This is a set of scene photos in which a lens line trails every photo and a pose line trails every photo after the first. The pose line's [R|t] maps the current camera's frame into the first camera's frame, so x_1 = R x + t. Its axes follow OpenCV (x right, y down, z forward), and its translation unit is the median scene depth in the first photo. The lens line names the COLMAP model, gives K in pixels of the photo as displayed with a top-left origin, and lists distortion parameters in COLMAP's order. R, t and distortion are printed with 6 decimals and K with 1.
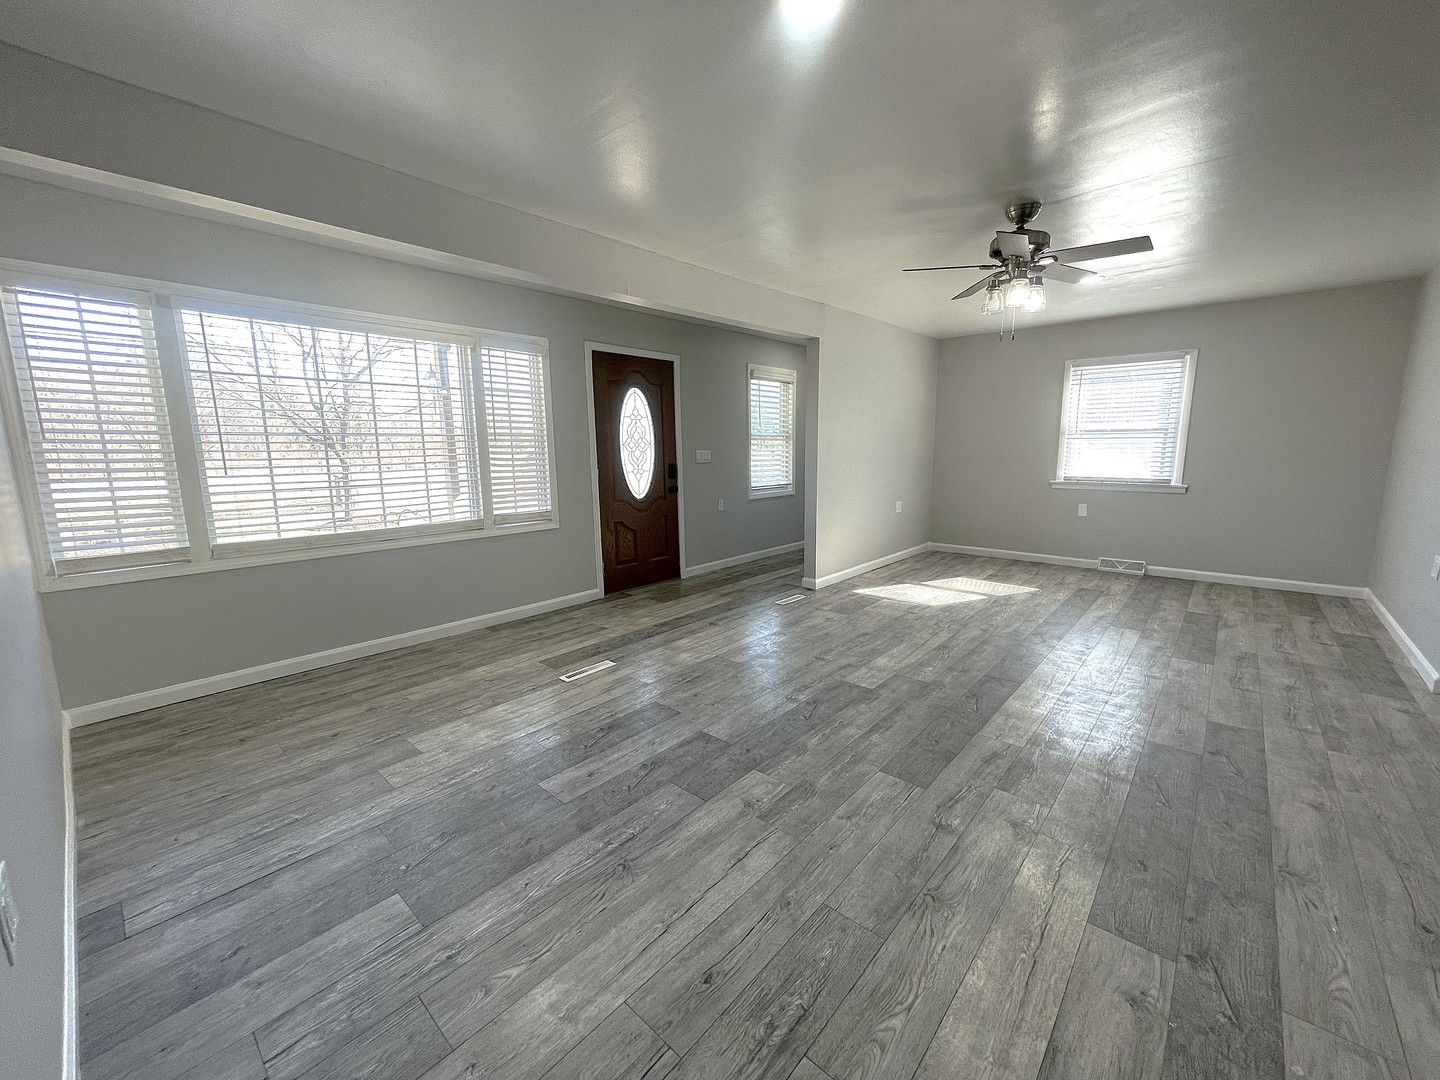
lens RADIAL K [[579.5, 0, 710.1], [0, 579.5, 537.1], [0, 0, 1]] dist [-0.000752, 0.000699]
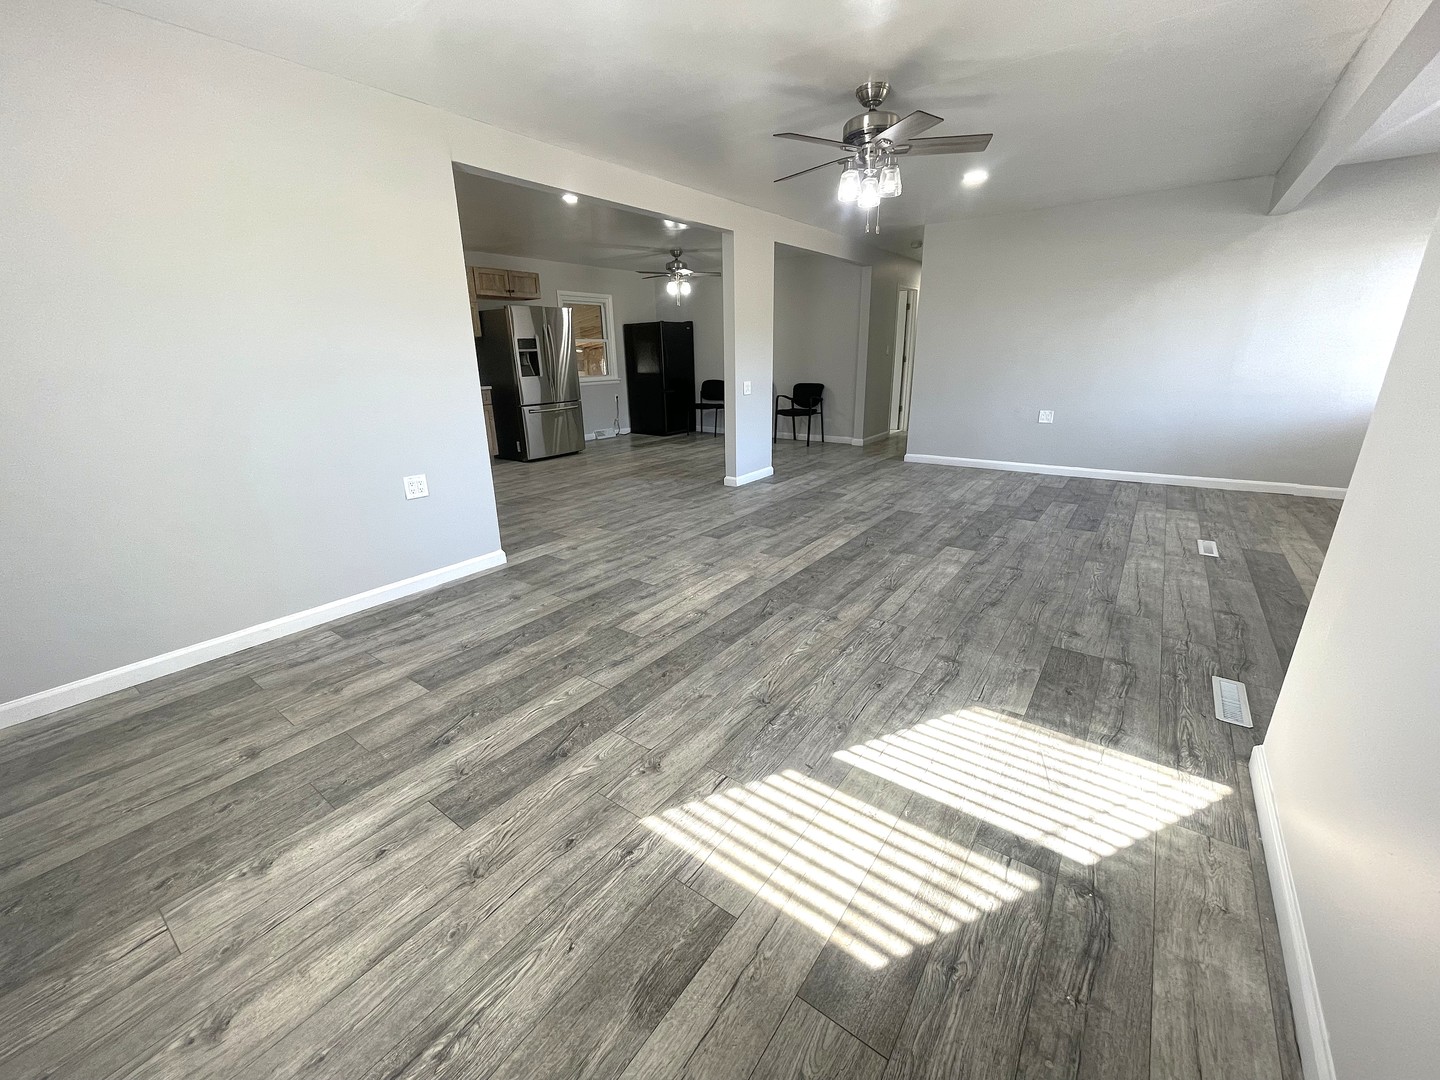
lens RADIAL K [[579.5, 0, 711.0], [0, 579.5, 539.6], [0, 0, 1]] dist [-0.000752, 0.000699]
pose [[-0.995402, 0.057142, -0.076871, 0.685543], [0.016157, 0.891222, 0.453279, -0.248920], [0.094410, 0.449953, -0.888048, 1.602777]]
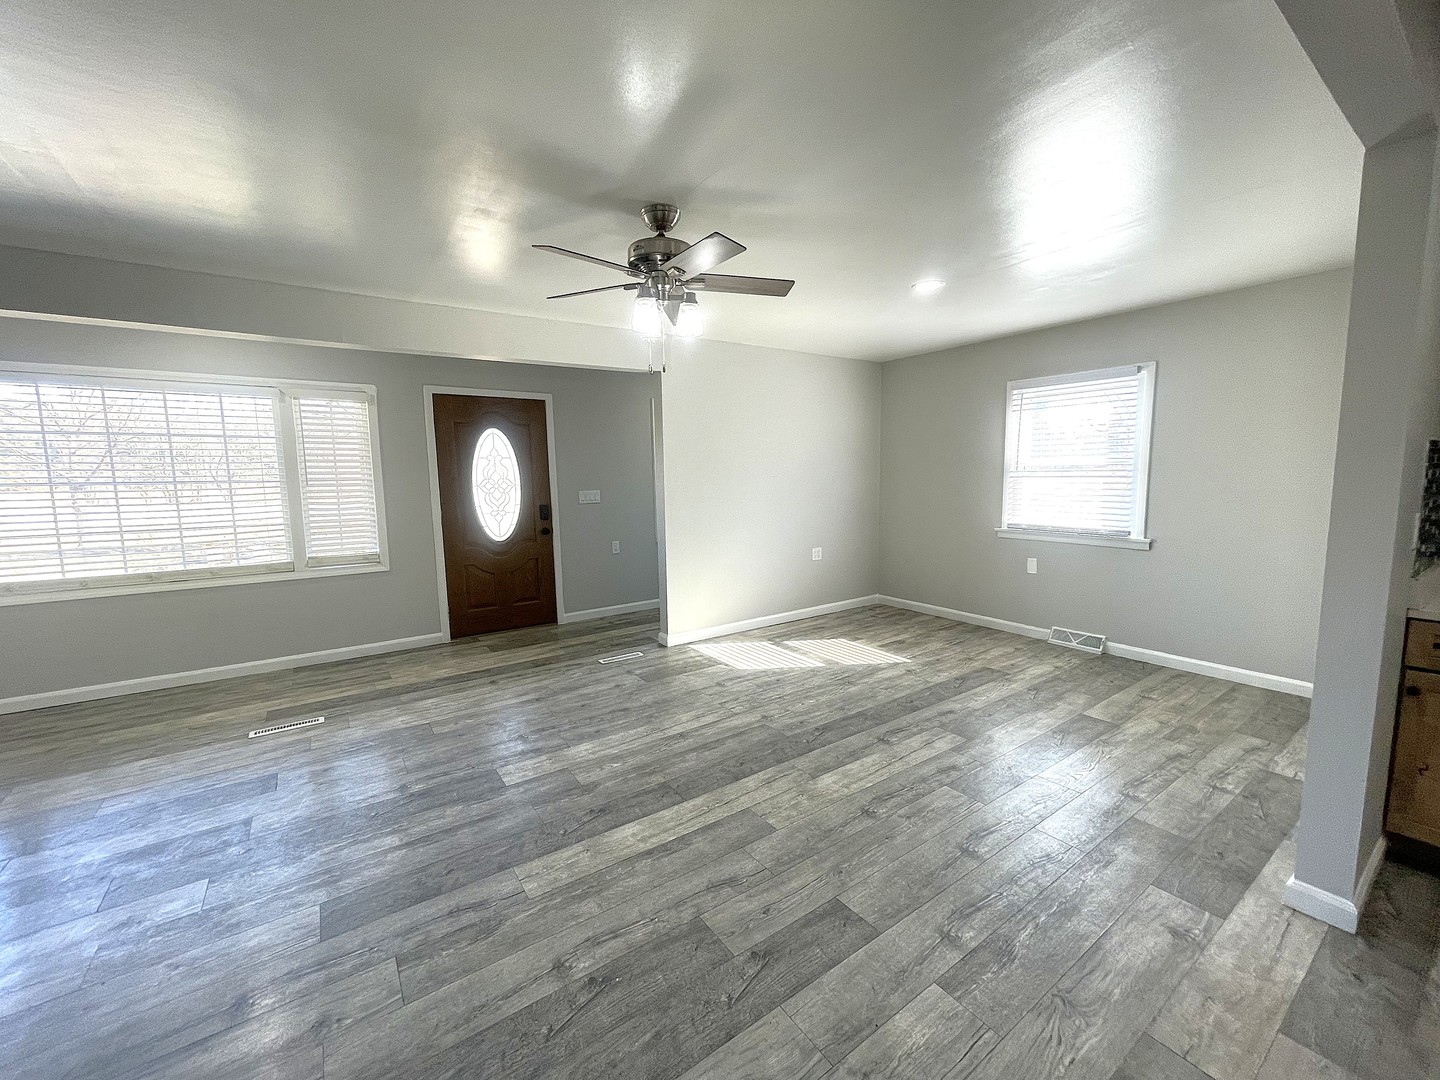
lens RADIAL K [[579.5, 0, 709.6], [0, 579.5, 535.9], [0, 0, 1]] dist [-0.000752, 0.000699]
pose [[0.972482, 0.020677, -0.232060, 0.595205], [-0.031450, 0.998588, -0.042819, -0.059028], [0.230847, 0.048939, 0.971759, 0.179234]]
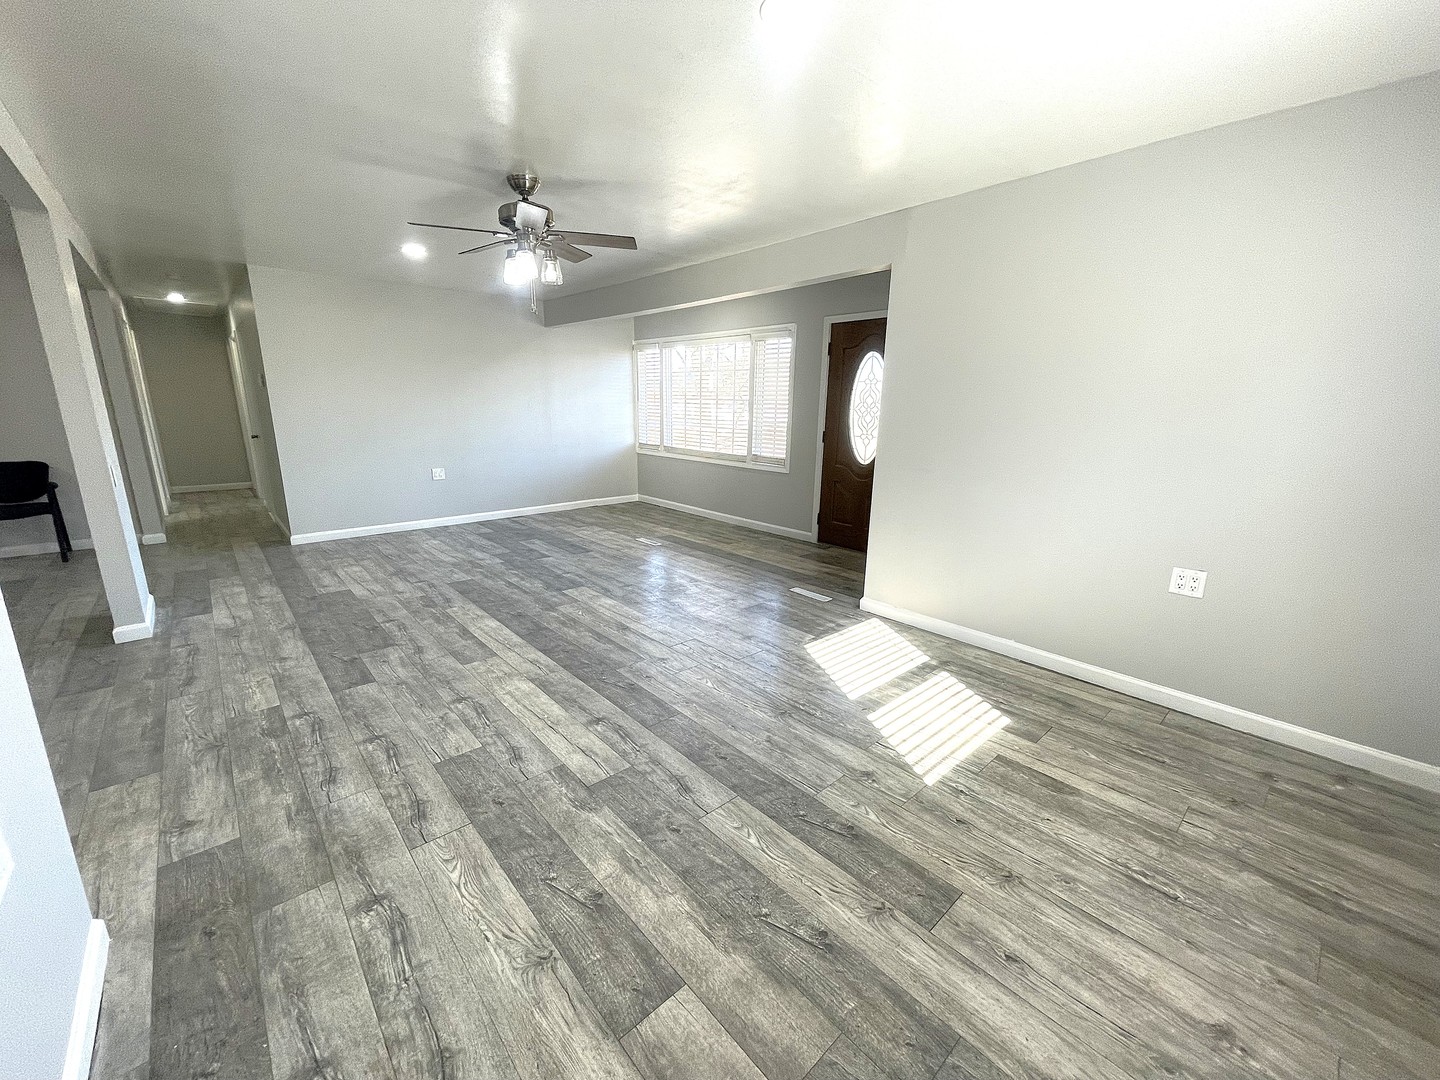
lens RADIAL K [[579.5, 0, 718.7], [0, 579.5, 540.6], [0, 0, 1]] dist [-0.000752, 0.000699]
pose [[-0.106012, 0.241347, -0.964631, 1.203116], [-0.167897, 0.951824, 0.256595, -0.207967], [0.980088, 0.189161, -0.060383, 1.118714]]
